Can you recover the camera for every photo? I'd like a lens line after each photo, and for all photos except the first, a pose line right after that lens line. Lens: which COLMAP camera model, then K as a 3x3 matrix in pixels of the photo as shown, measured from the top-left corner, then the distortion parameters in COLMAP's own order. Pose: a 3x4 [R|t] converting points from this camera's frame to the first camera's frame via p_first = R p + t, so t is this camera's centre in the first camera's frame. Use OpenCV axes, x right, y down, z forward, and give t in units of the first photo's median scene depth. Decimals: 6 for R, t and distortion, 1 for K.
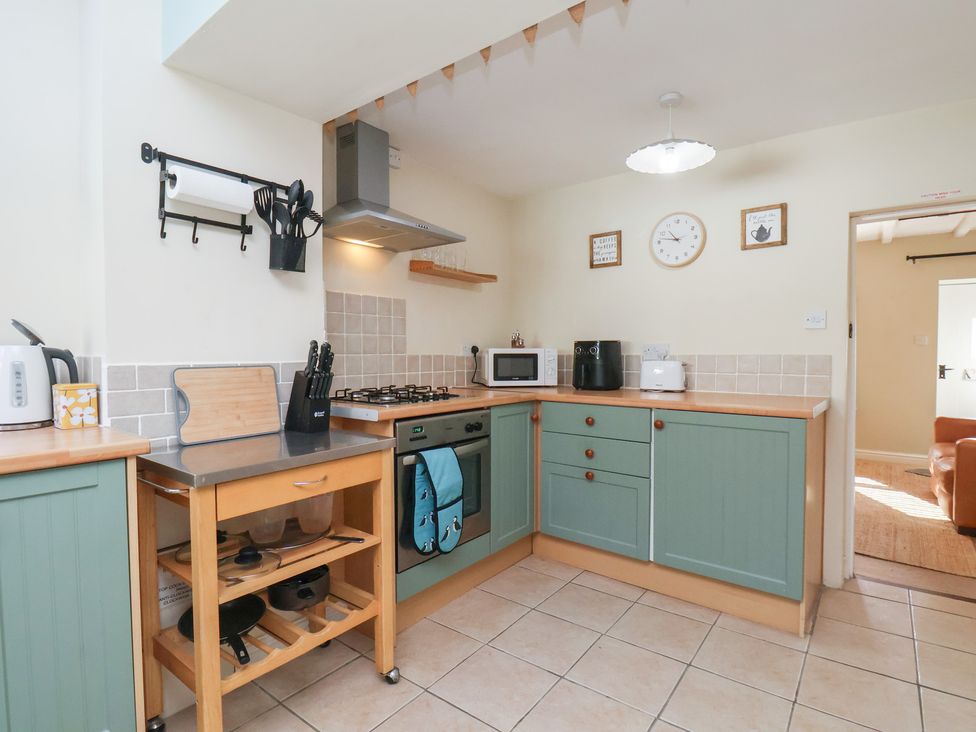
lens RADIAL K [[514.8, 0, 491.5], [0, 514.8, 368.0], [0, 0, 1]] dist [-0.010483, -0.003342]
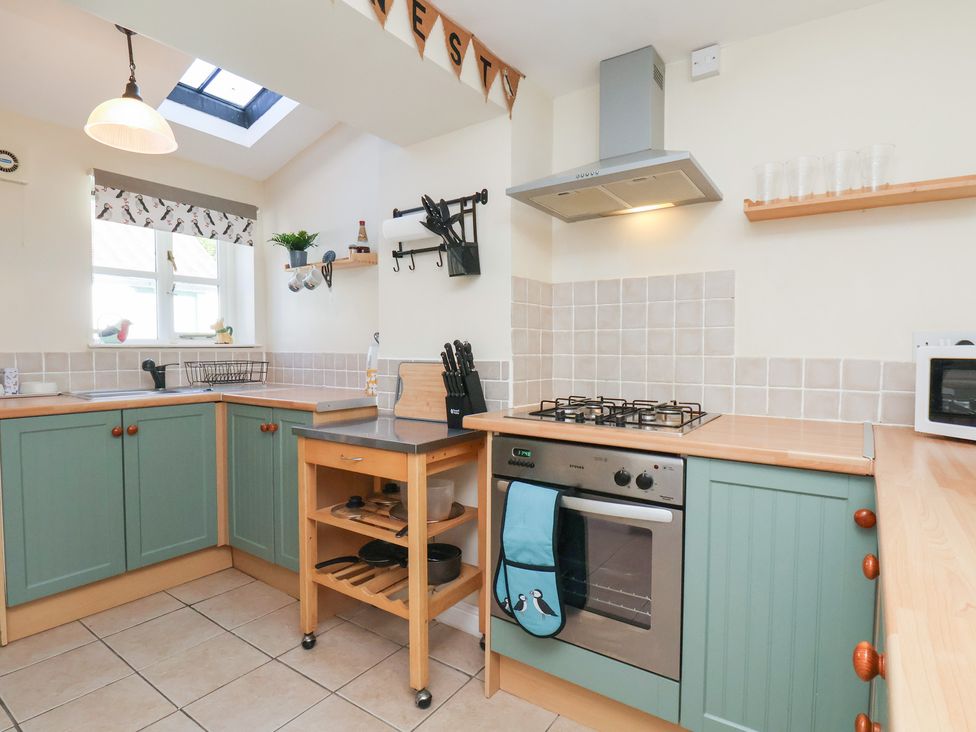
lens RADIAL K [[514.8, 0, 489.5], [0, 514.8, 368.4], [0, 0, 1]] dist [-0.010483, -0.003342]
pose [[0.034568, 0.037903, -0.998683, 0.545017], [-0.035133, 0.998709, 0.036688, -0.028855], [0.998785, 0.033818, 0.035855, 0.808085]]
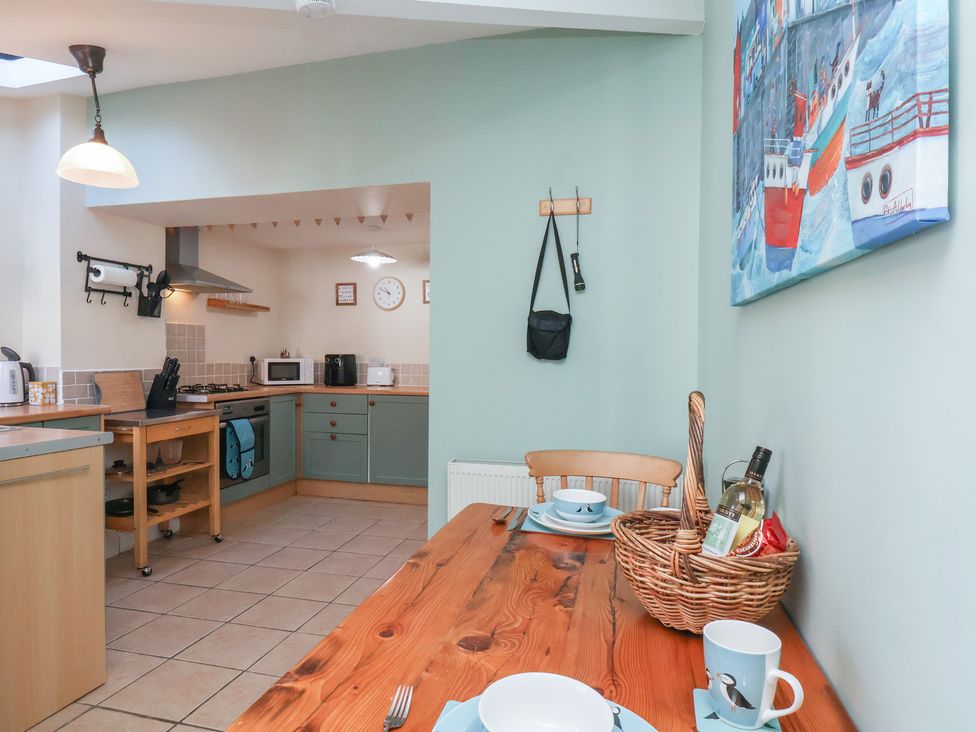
lens RADIAL K [[591.1, 0, 492.1], [0, 591.1, 365.1], [0, 0, 1]] dist [0.010920, -0.001957]
pose [[0.917297, -0.001182, 0.398201, -0.105969], [0.006075, 0.999921, -0.011026, 0.003087], [-0.398157, 0.012533, 0.917232, -1.027644]]
